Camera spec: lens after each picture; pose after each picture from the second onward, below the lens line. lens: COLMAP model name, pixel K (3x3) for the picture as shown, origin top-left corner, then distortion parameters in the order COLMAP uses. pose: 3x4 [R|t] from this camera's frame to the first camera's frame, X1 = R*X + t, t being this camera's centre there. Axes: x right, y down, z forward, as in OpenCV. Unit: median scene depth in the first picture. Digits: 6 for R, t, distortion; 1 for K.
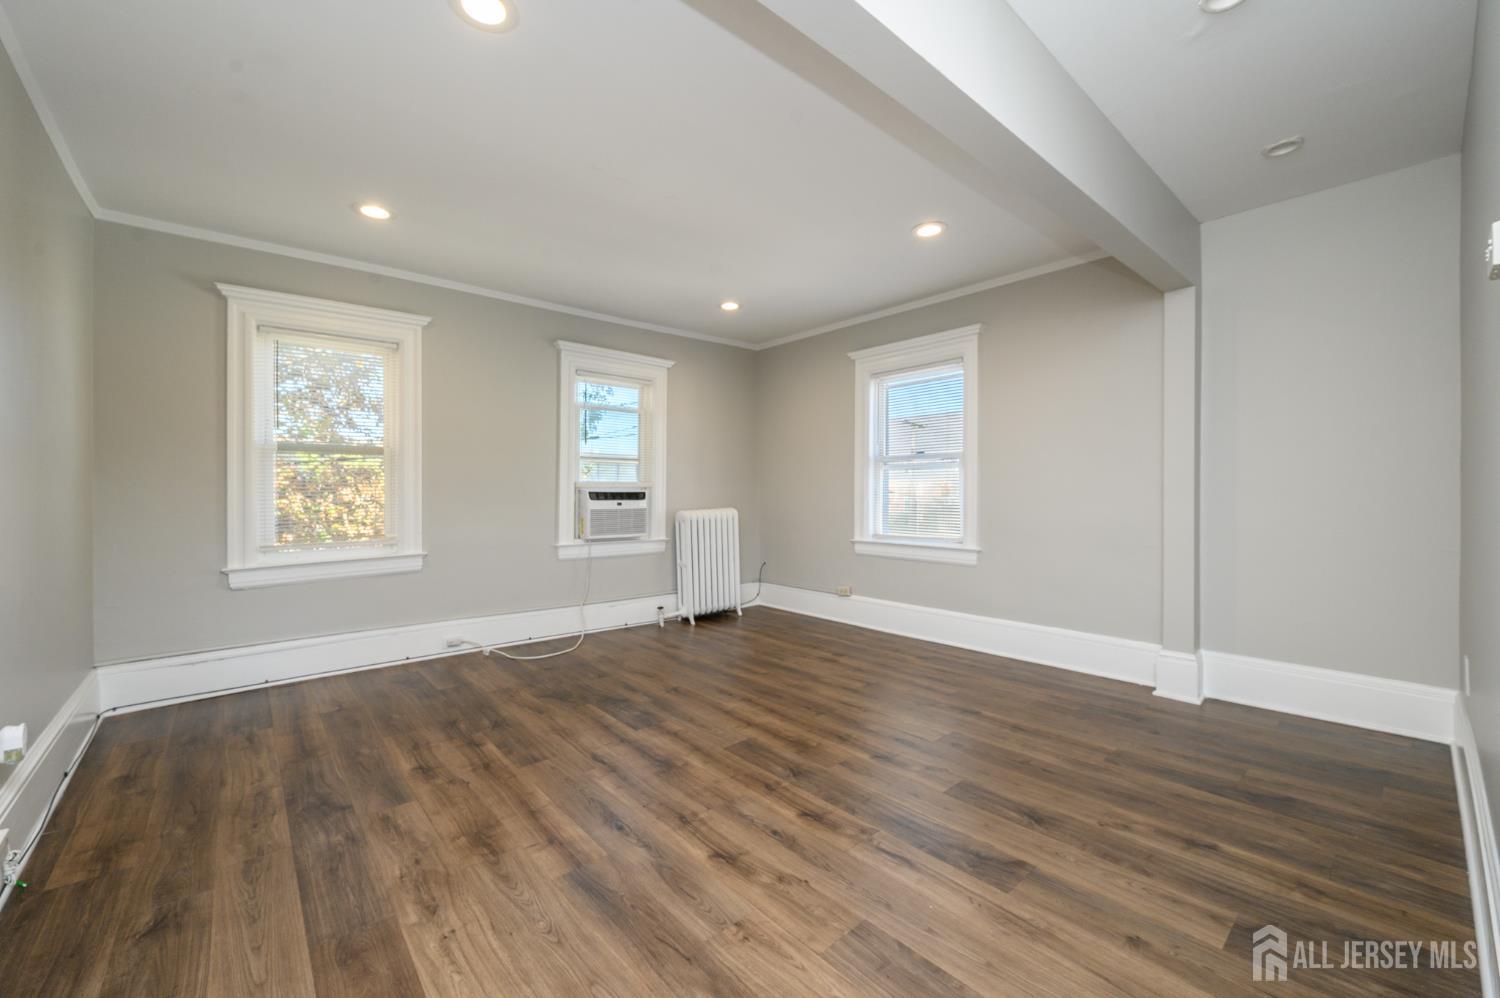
lens RADIAL K [[587.8, 0, 749.8], [0, 587.8, 495.0], [0, 0, 1]] dist [-0.003210, -0.001189]
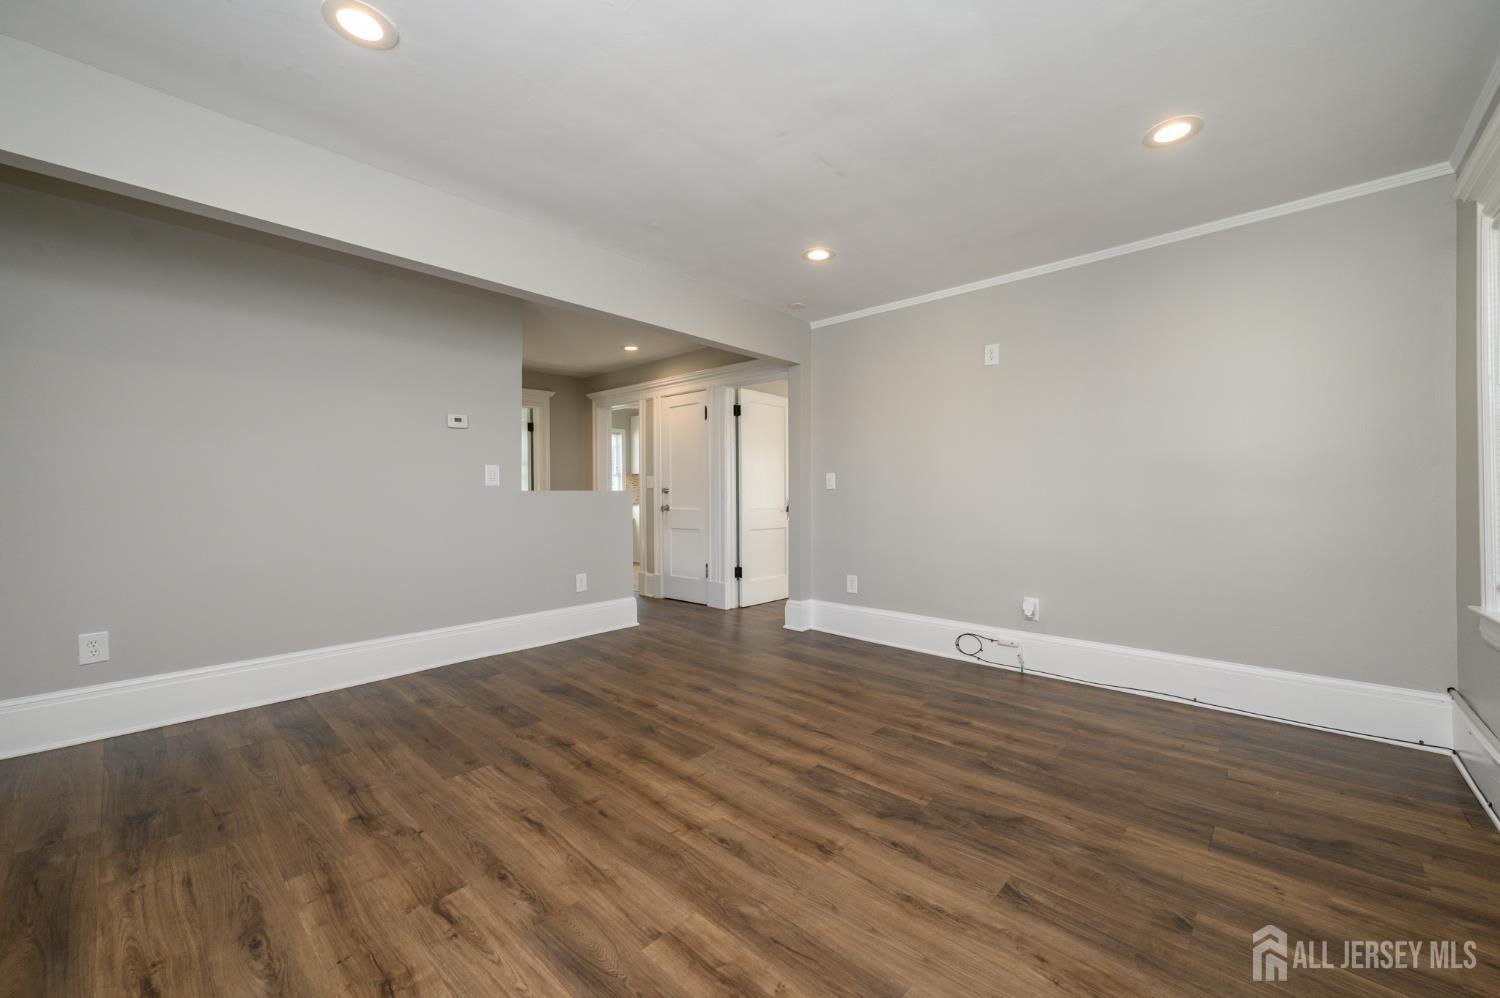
lens RADIAL K [[587.8, 0, 748.8], [0, 587.8, 495.9], [0, 0, 1]] dist [-0.003210, -0.001189]
pose [[-0.994771, 0.004088, -0.102048, -0.001219], [0.003009, 0.999938, 0.010721, -0.013339], [0.102086, 0.010357, -0.994722, 2.039264]]
